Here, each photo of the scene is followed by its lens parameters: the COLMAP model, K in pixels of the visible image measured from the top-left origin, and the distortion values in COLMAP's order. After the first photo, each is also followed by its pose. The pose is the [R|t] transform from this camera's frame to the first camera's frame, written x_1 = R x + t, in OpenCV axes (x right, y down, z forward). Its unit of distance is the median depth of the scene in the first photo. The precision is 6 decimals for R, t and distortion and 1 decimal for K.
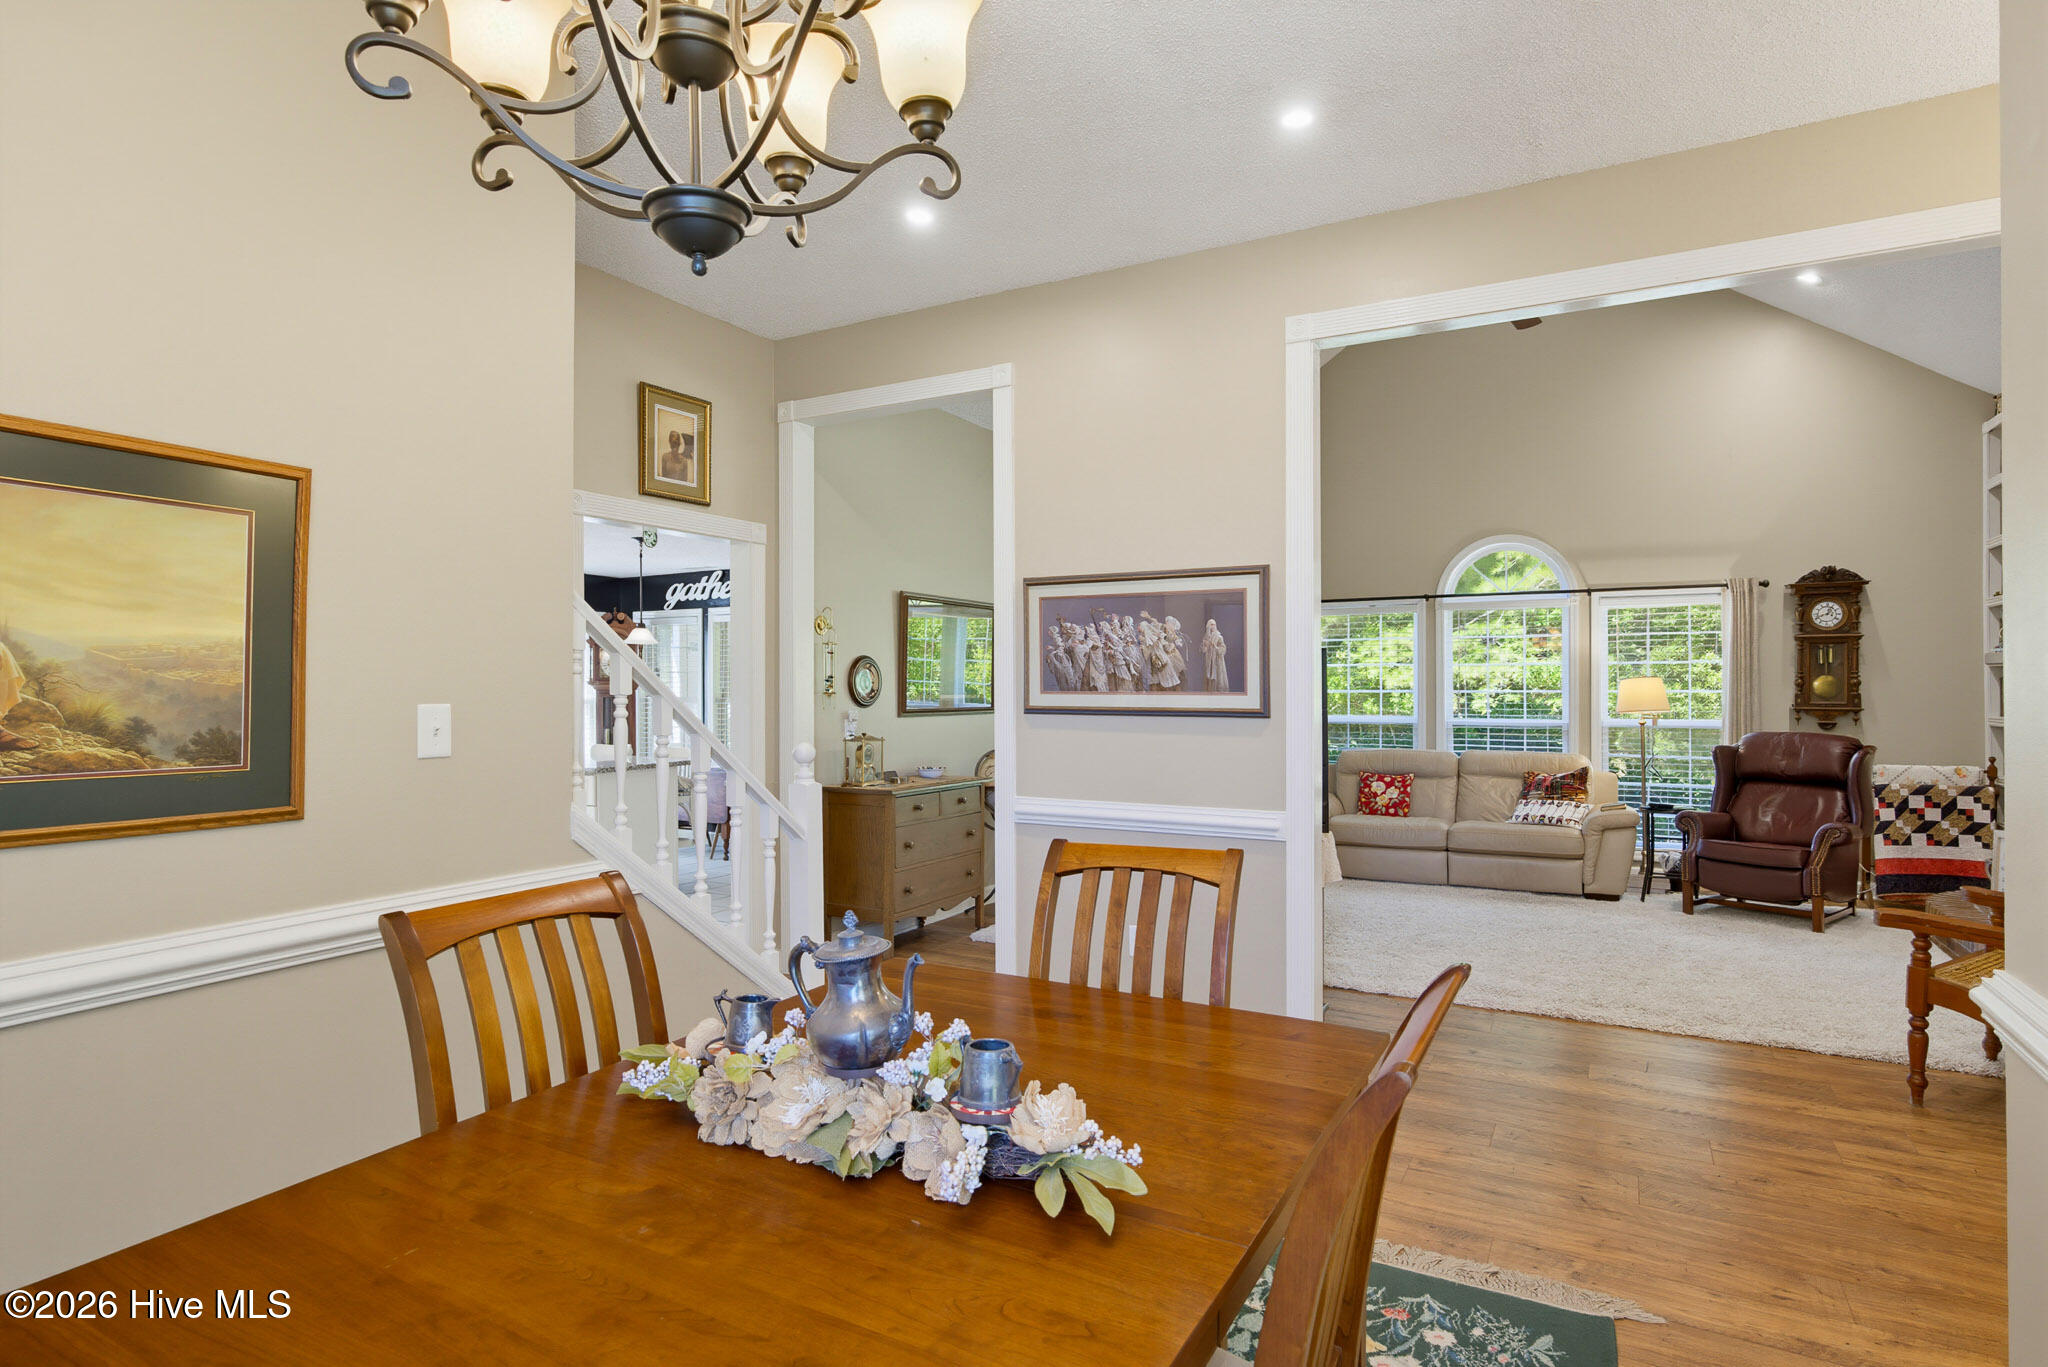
lens RADIAL K [[1090.1, 0, 1024.9], [0, 1090.1, 683.7], [0, 0, 1]] dist [-0.010905, 0.009245]
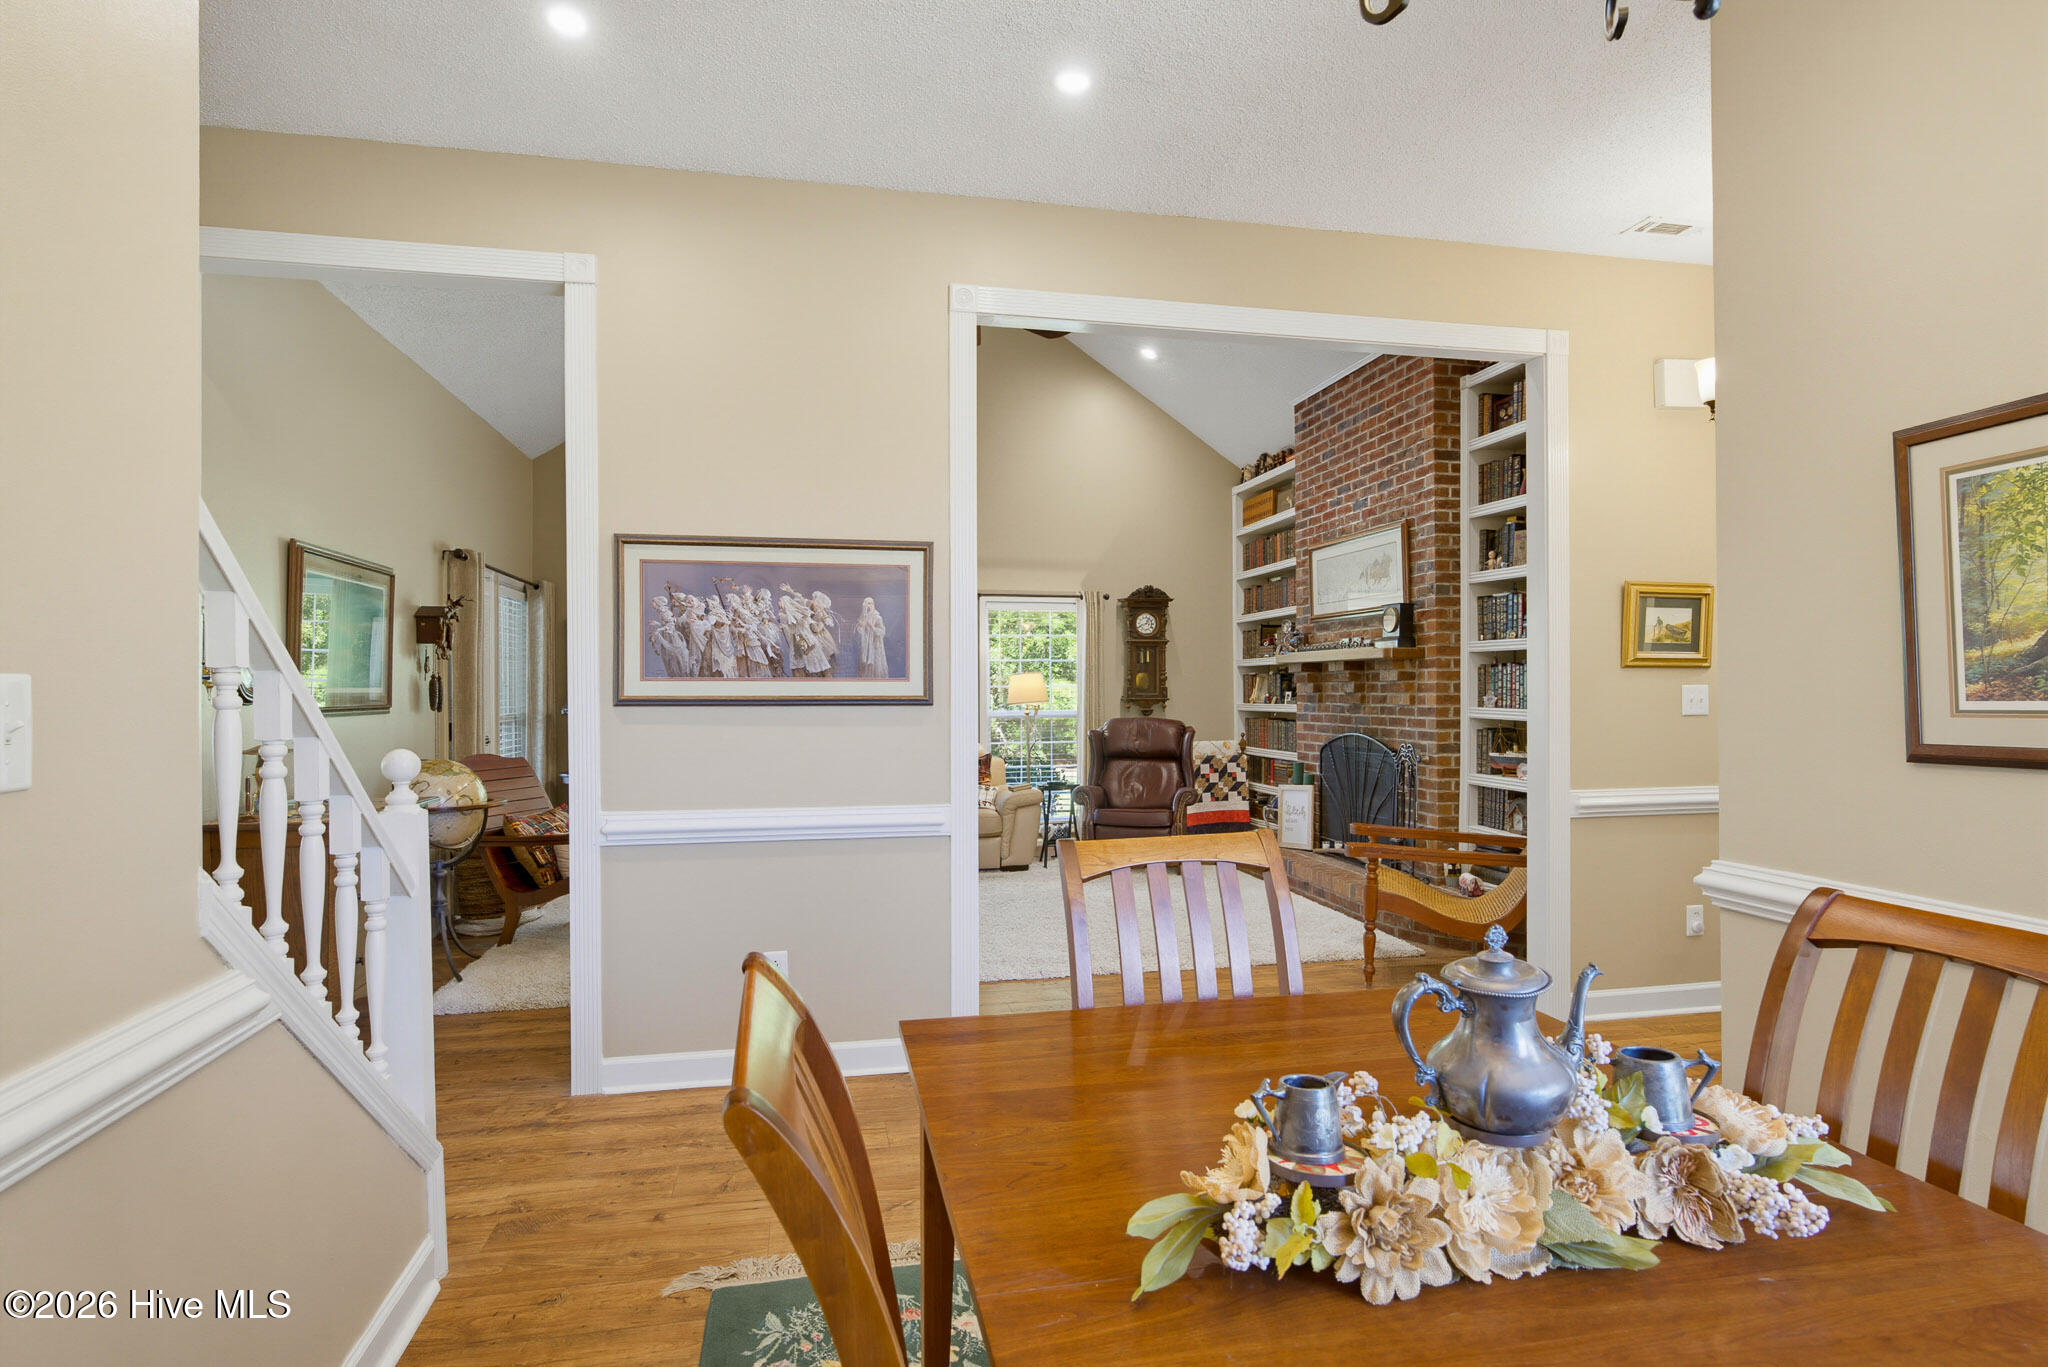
lens RADIAL K [[1090.1, 0, 1051.4], [0, 1090.1, 684.1], [0, 0, 1]] dist [-0.010905, 0.009245]
pose [[0.745140, 0.001702, 0.666906, -0.200896], [-0.000270, 0.999997, -0.002250, 0.009344], [-0.666908, 0.001497, 0.745139, 0.143025]]
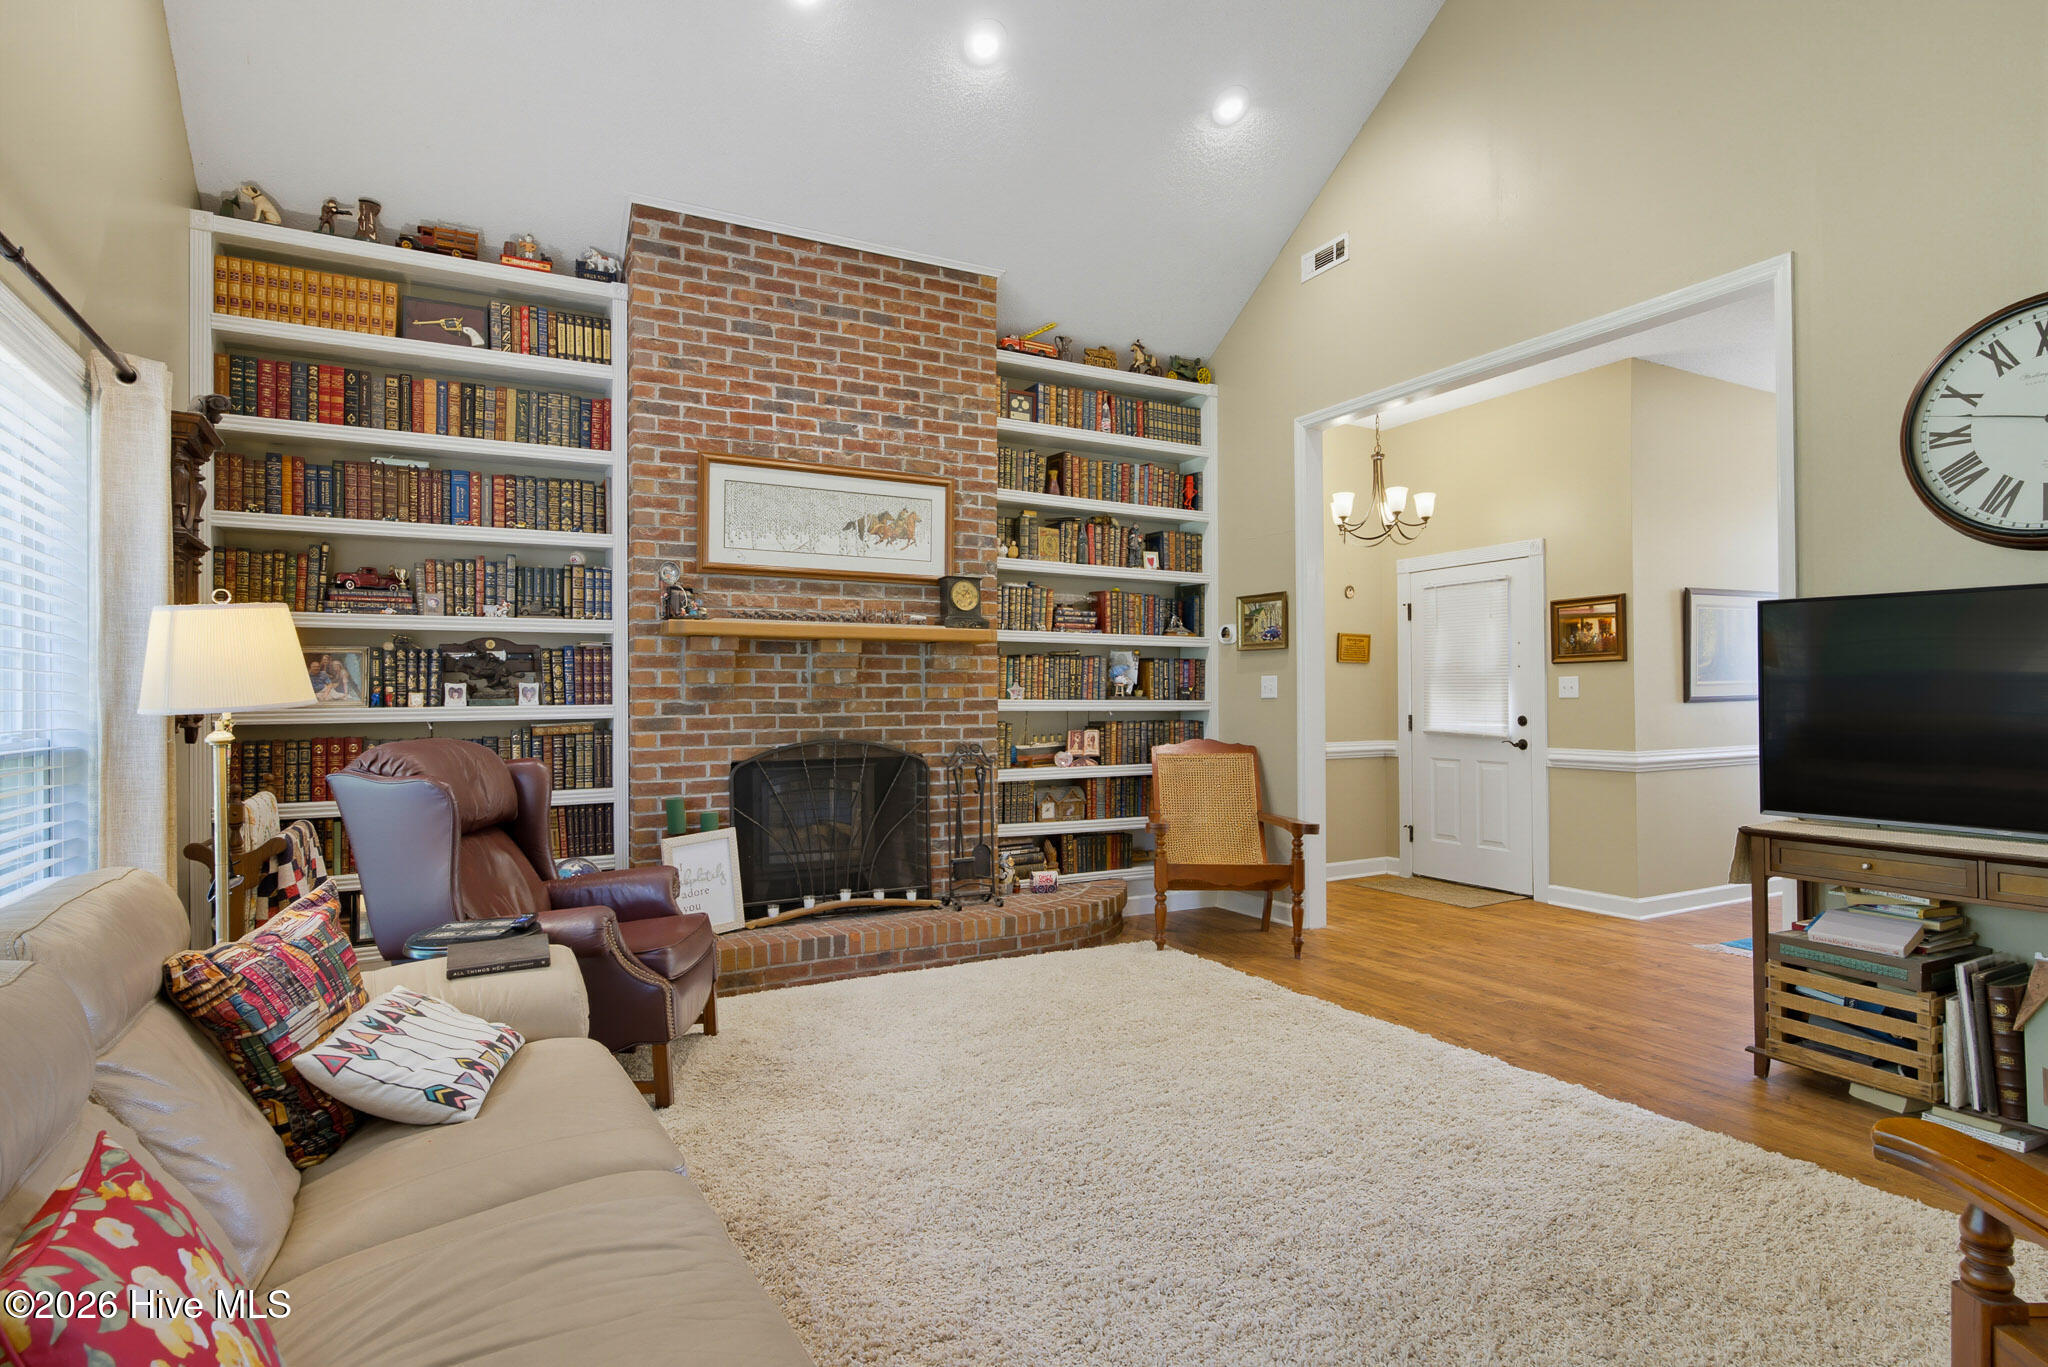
lens RADIAL K [[1090.1, 0, 1024.0], [0, 1090.1, 677.0], [0, 0, 1]] dist [-0.010905, 0.009245]
pose [[-0.854296, 0.015226, 0.519564, 0.207122], [0.004070, 0.999736, -0.022605, 0.028155], [-0.519771, -0.017197, -0.854132, 1.313820]]
